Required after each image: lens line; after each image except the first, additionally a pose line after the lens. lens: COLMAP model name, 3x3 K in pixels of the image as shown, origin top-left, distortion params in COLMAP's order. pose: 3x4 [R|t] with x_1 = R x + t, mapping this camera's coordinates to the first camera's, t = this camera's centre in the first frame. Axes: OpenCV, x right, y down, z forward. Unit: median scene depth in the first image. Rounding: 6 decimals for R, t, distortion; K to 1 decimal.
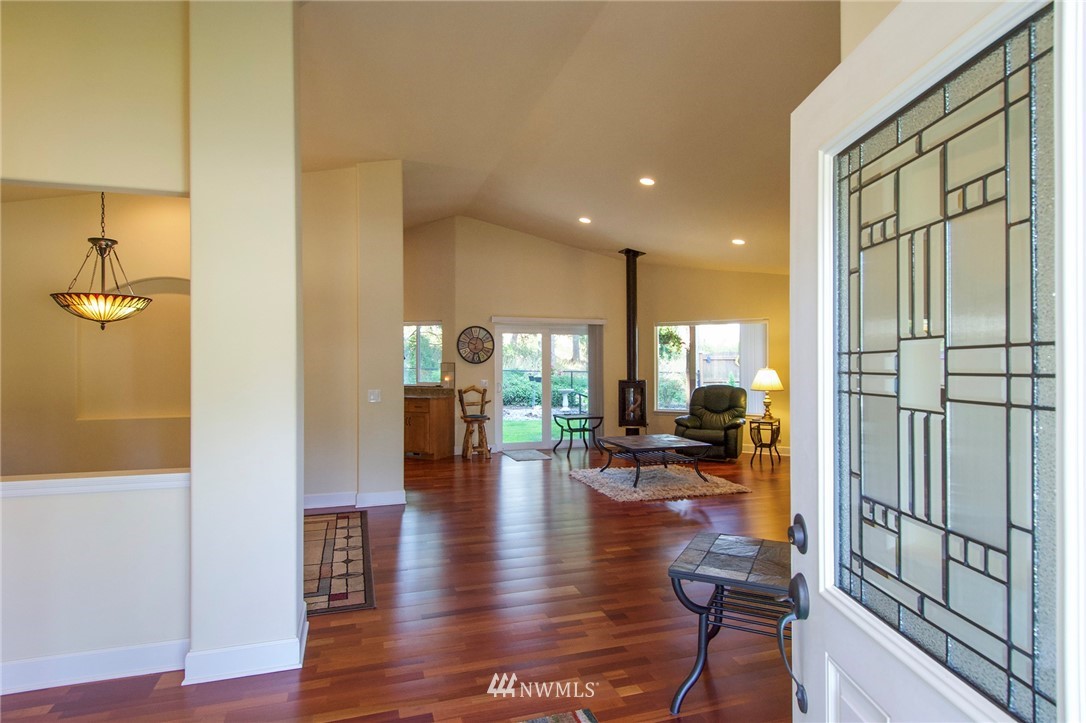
lens RADIAL K [[578.1, 0, 543.0], [0, 578.1, 361.5], [0, 0, 1]] dist [-0.000063, -0.000070]
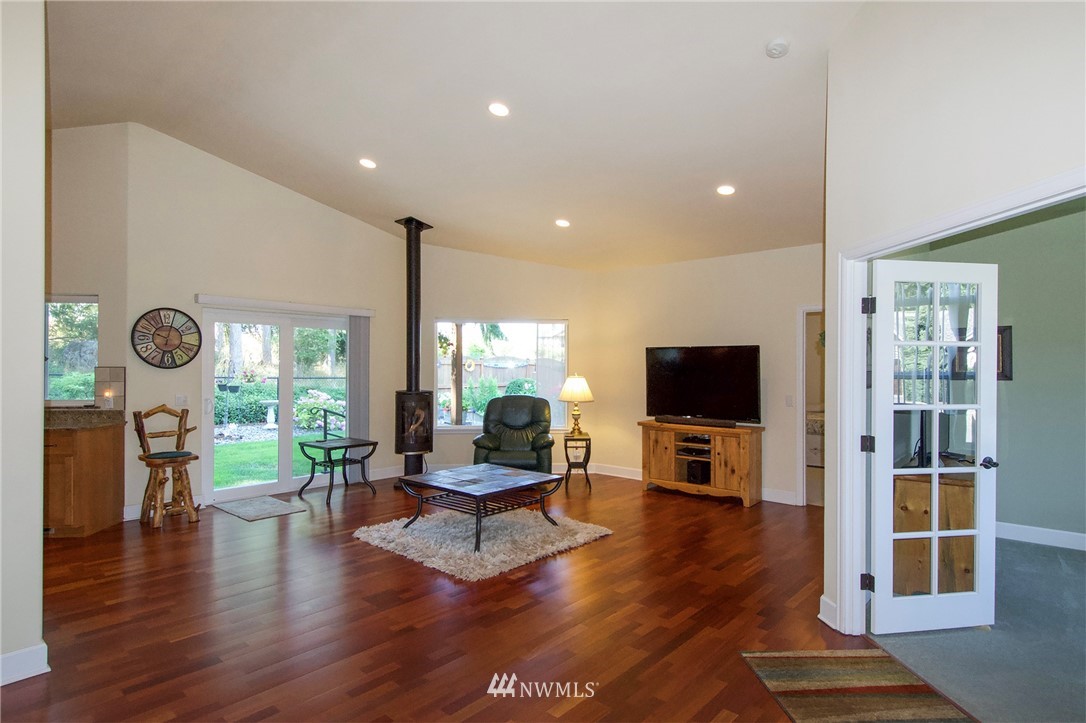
lens RADIAL K [[580.3, 0, 556.8], [0, 580.3, 363.1], [0, 0, 1]] dist [0.001819, 0.000187]
pose [[0.851161, 0.009466, 0.524820, -0.089453], [-0.007487, 0.999955, -0.005894, -0.001506], [-0.524852, 0.001087, 0.851193, 0.257513]]
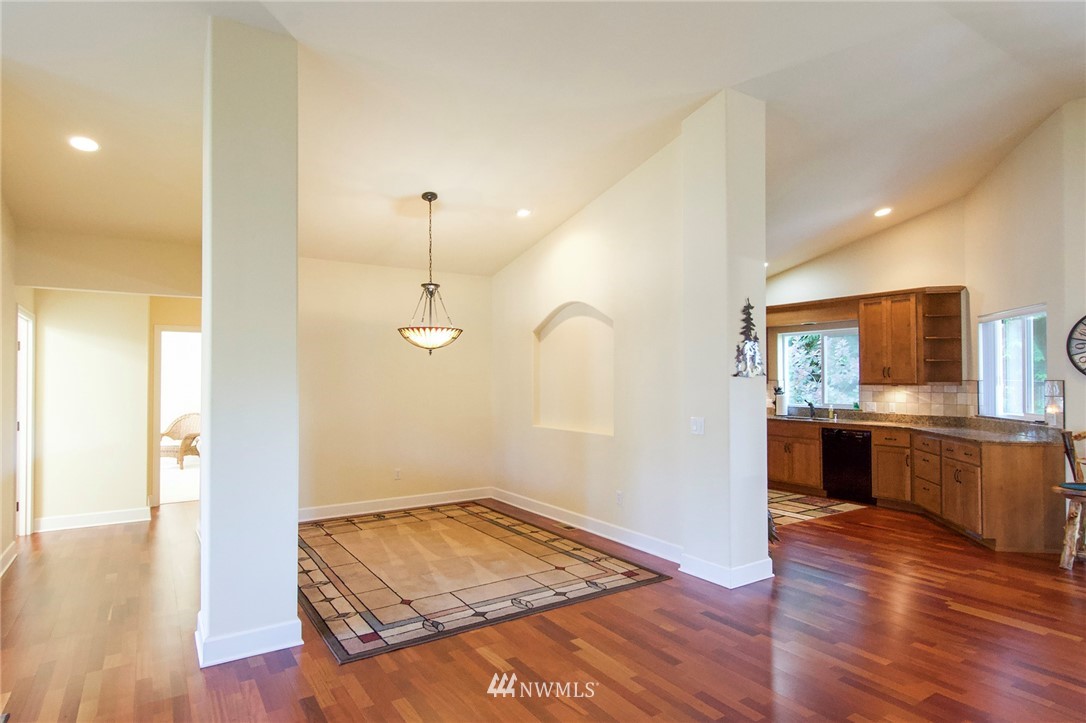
lens RADIAL K [[603.4, 0, 558.4], [0, 603.4, 365.7], [0, 0, 1]] dist [0.020153, -0.001460]
pose [[0.273009, -0.016177, -0.961875, 0.264239], [0.003637, 0.999869, -0.015784, -0.004056], [0.962005, 0.000811, 0.273032, 0.404964]]
